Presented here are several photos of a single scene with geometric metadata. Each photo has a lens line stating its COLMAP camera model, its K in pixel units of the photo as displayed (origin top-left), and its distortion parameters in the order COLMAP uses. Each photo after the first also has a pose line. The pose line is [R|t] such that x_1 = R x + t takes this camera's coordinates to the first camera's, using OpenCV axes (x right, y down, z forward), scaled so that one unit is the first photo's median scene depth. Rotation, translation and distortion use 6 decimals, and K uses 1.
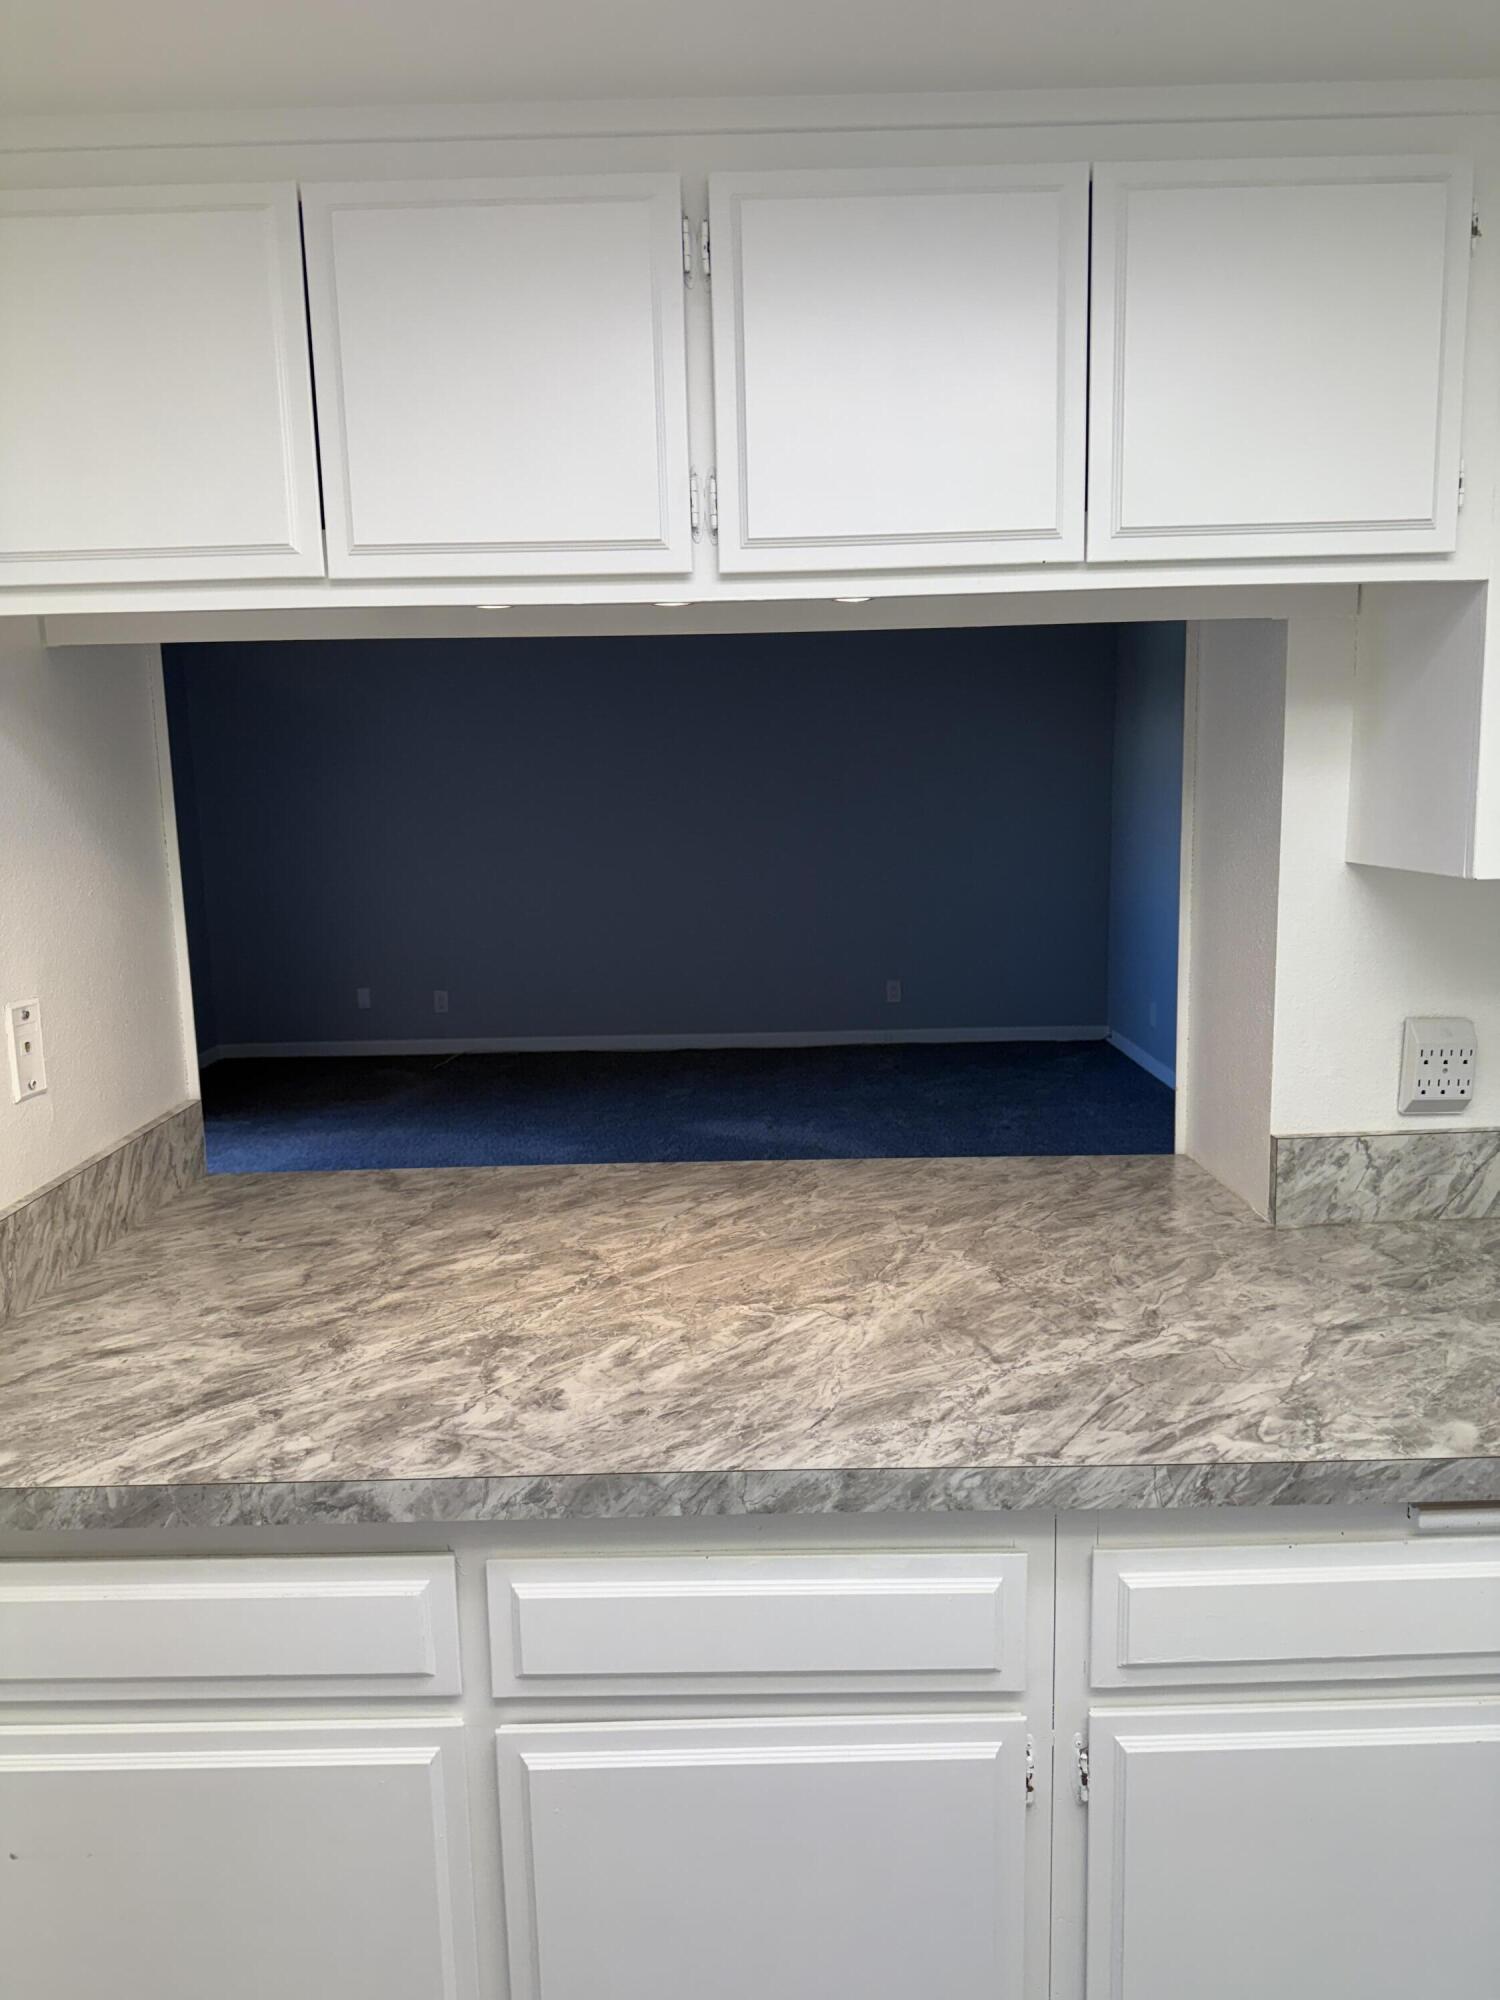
lens RADIAL K [[1405.3, 0, 747.0], [0, 1405.3, 998.0], [0, 0, 1]] dist [0.048411, -0.069612]
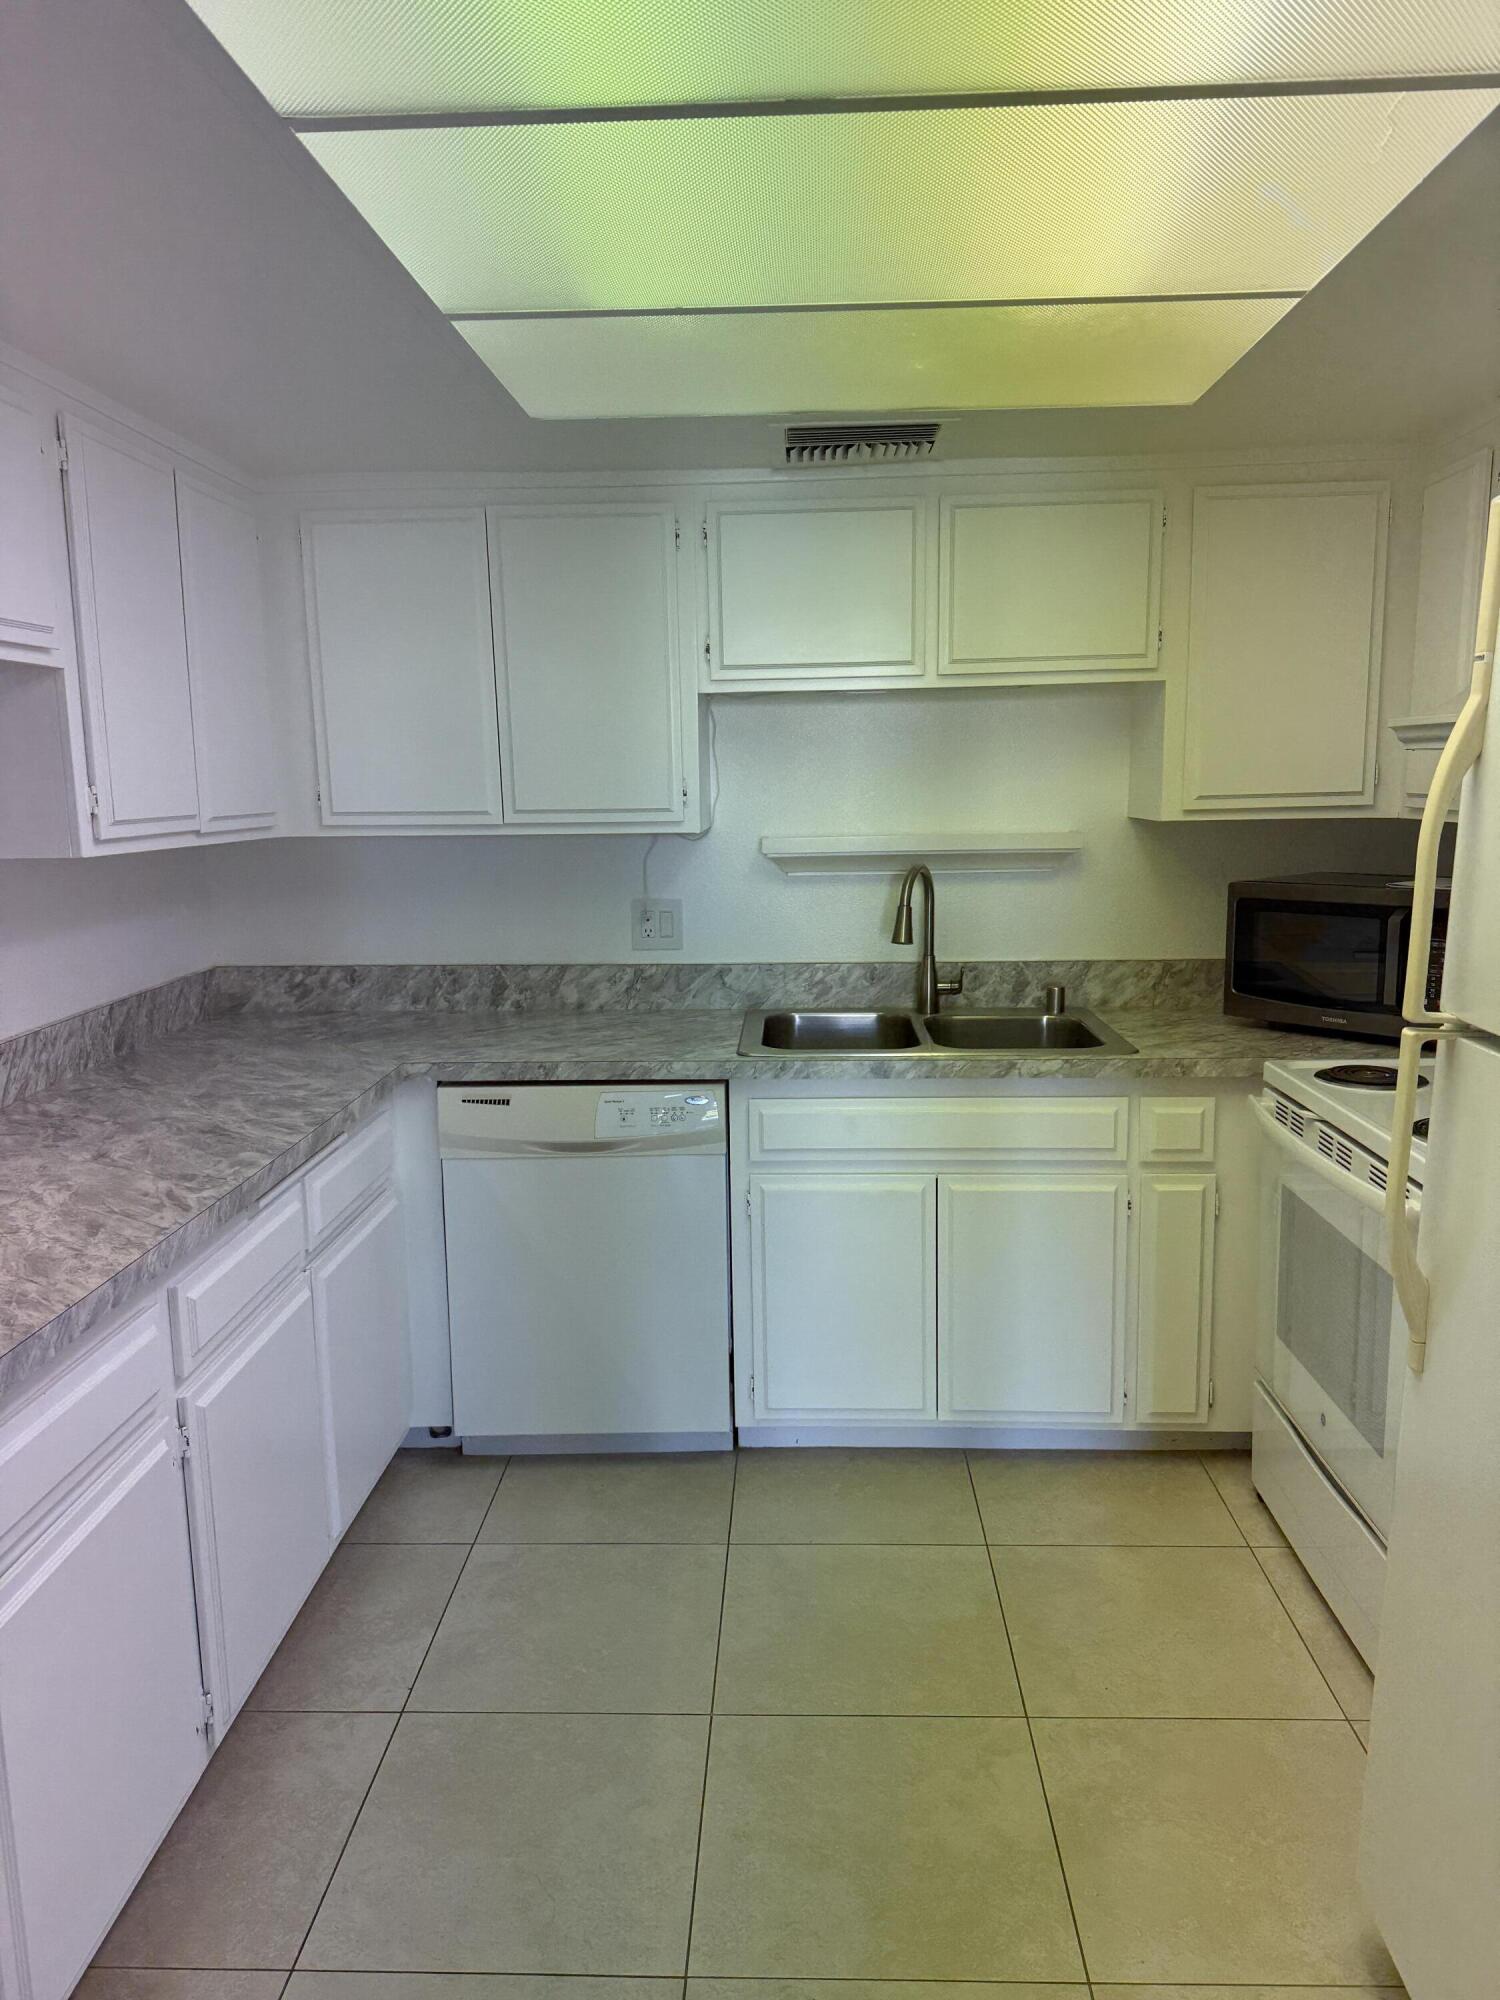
lens RADIAL K [[1405.3, 0, 734.6], [0, 1405.3, 992.4], [0, 0, 1]] dist [0.048411, -0.069612]
pose [[0.059116, -0.137940, 0.988675, -1.165627], [0.172092, 0.976987, 0.126020, -0.012533], [-0.983306, 0.162693, 0.081494, 0.216890]]
